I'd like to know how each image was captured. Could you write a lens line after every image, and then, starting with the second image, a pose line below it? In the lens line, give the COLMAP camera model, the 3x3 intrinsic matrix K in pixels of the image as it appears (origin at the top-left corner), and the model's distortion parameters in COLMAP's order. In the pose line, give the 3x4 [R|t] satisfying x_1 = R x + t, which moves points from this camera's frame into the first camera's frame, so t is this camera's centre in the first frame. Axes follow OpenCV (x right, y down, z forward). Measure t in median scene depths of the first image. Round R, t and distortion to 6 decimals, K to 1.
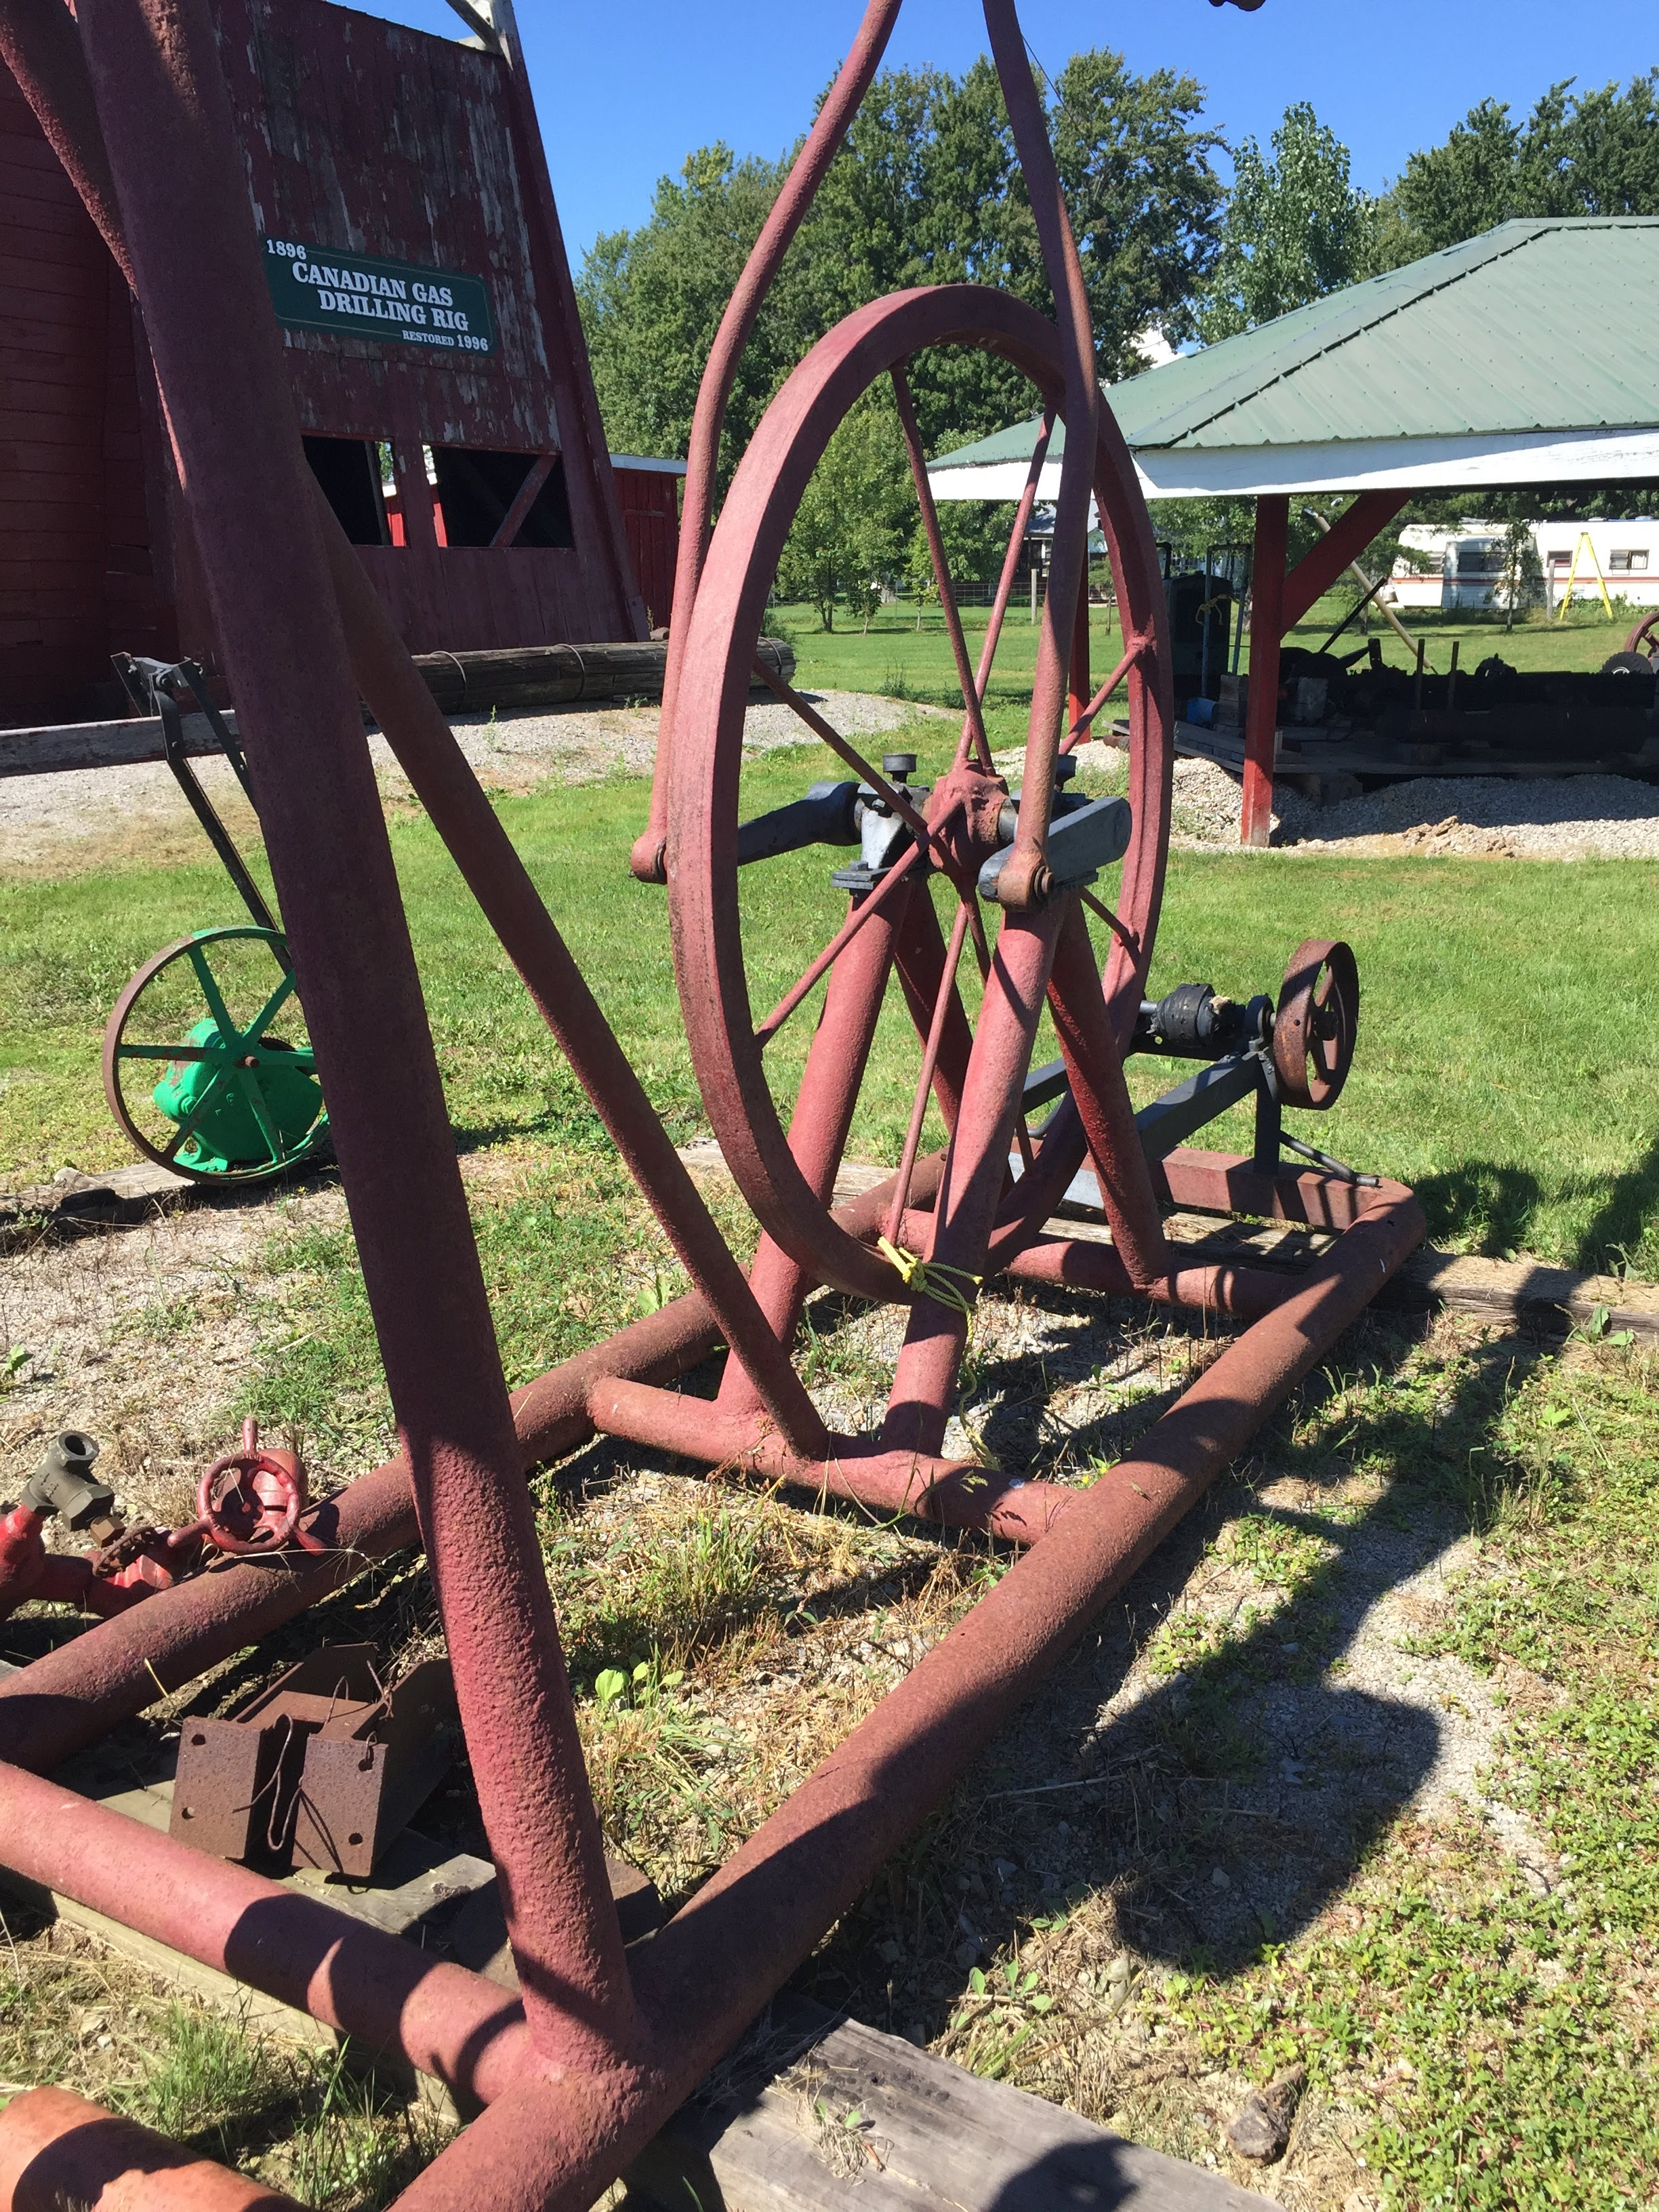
lens RADIAL K [[1886.4, 0, 829.3], [0, 1886.4, 1104.4], [0, 0, 1]] dist [0.073530, -0.100328]
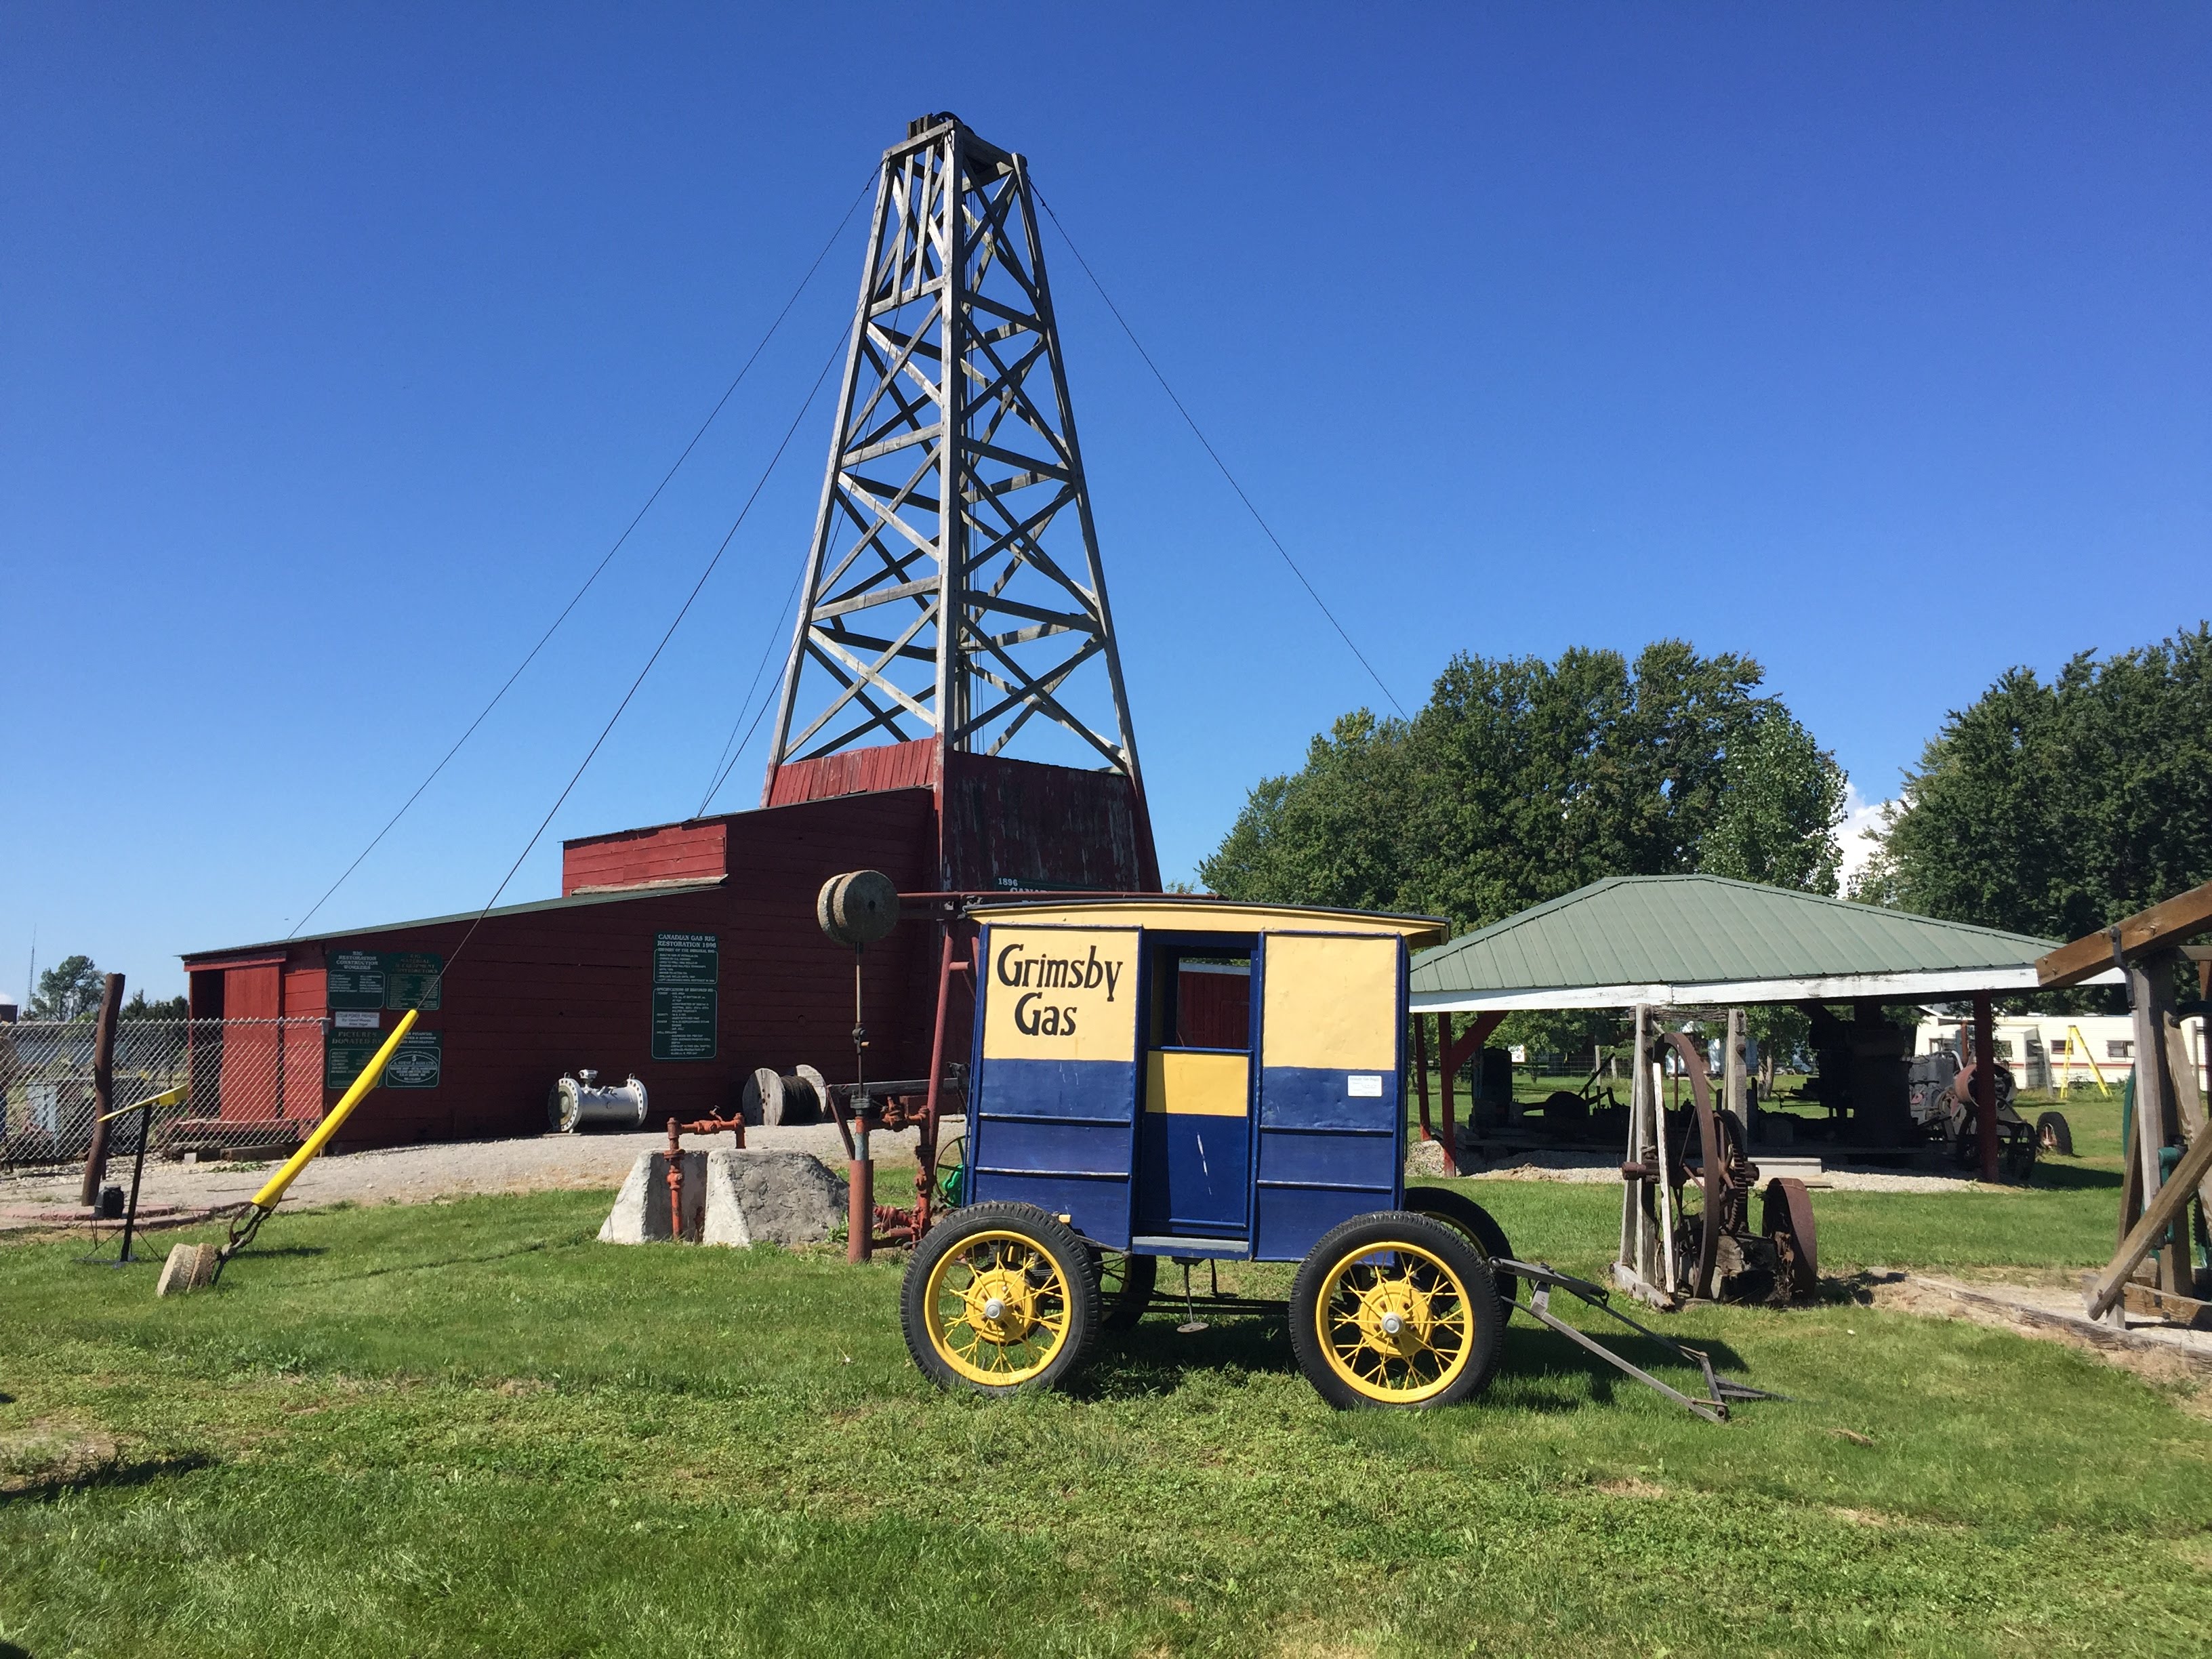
lens RADIAL K [[1886.4, 0, 1127.4], [0, 1886.4, 791.6], [0, 0, 1]] dist [0.073530, -0.100328]
pose [[0.980760, -0.015688, -0.194585, 0.316703], [-0.062586, 0.918884, -0.389533, 0.313870], [0.184912, 0.394217, 0.900223, -1.116923]]
